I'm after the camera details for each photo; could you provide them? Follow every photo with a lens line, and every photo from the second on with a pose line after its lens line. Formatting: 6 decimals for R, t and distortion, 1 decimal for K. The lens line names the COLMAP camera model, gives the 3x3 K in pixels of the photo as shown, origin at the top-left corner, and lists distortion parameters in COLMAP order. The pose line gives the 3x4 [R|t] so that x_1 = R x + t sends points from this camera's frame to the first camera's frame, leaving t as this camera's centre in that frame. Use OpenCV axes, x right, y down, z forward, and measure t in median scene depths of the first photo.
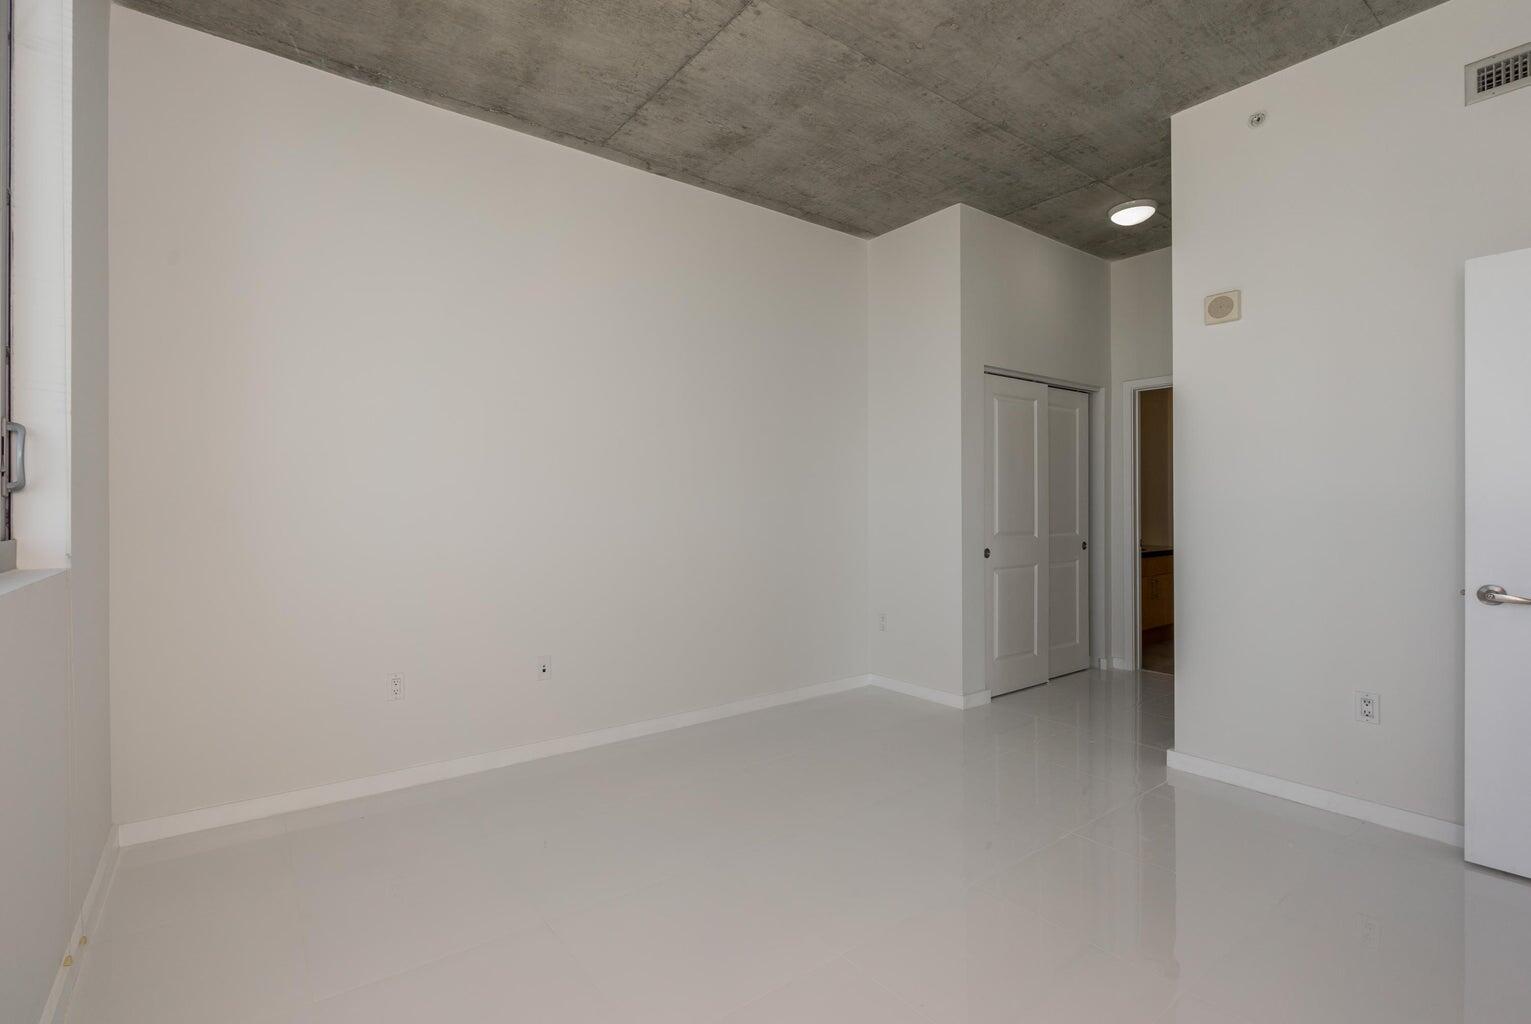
lens RADIAL K [[708.5, 0, 765.7], [0, 708.5, 515.7], [0, 0, 1]] dist [-0.002269, -0.000324]
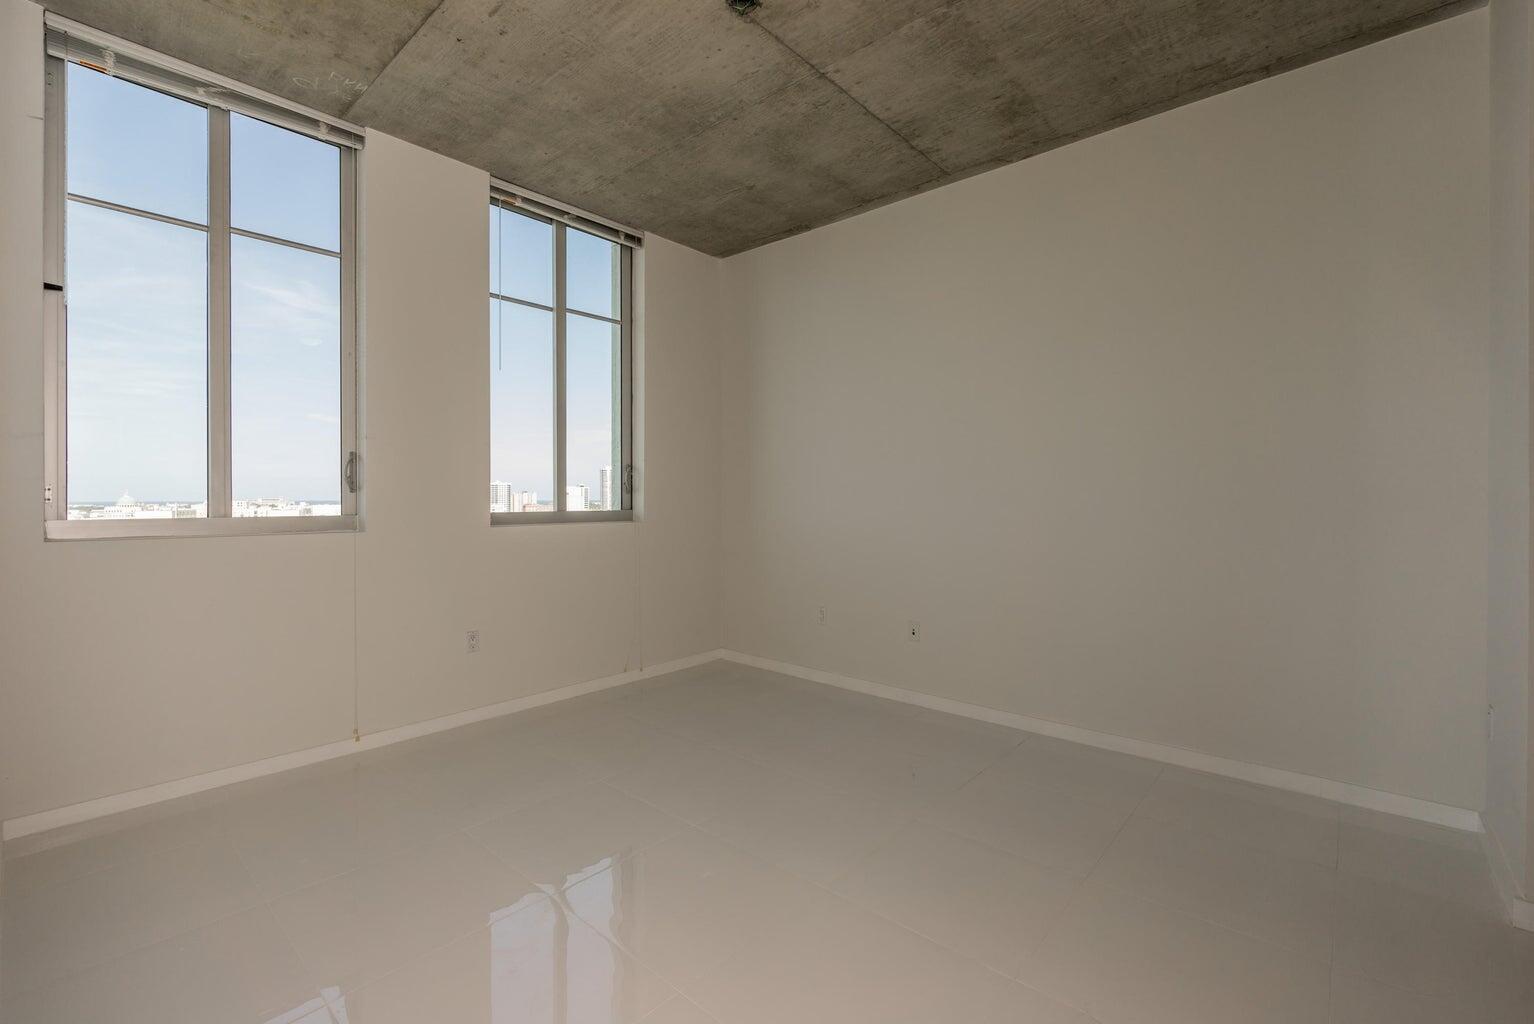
lens RADIAL K [[670.7, 0, 762.7], [0, 670.7, 499.4], [0, 0, 1]] dist [-0.004533, -0.000230]
pose [[0.207301, 0.011630, -0.978208, 0.810530], [-0.005931, 0.999926, 0.010631, 0.005857], [0.978259, 0.003598, 0.207354, 0.477437]]
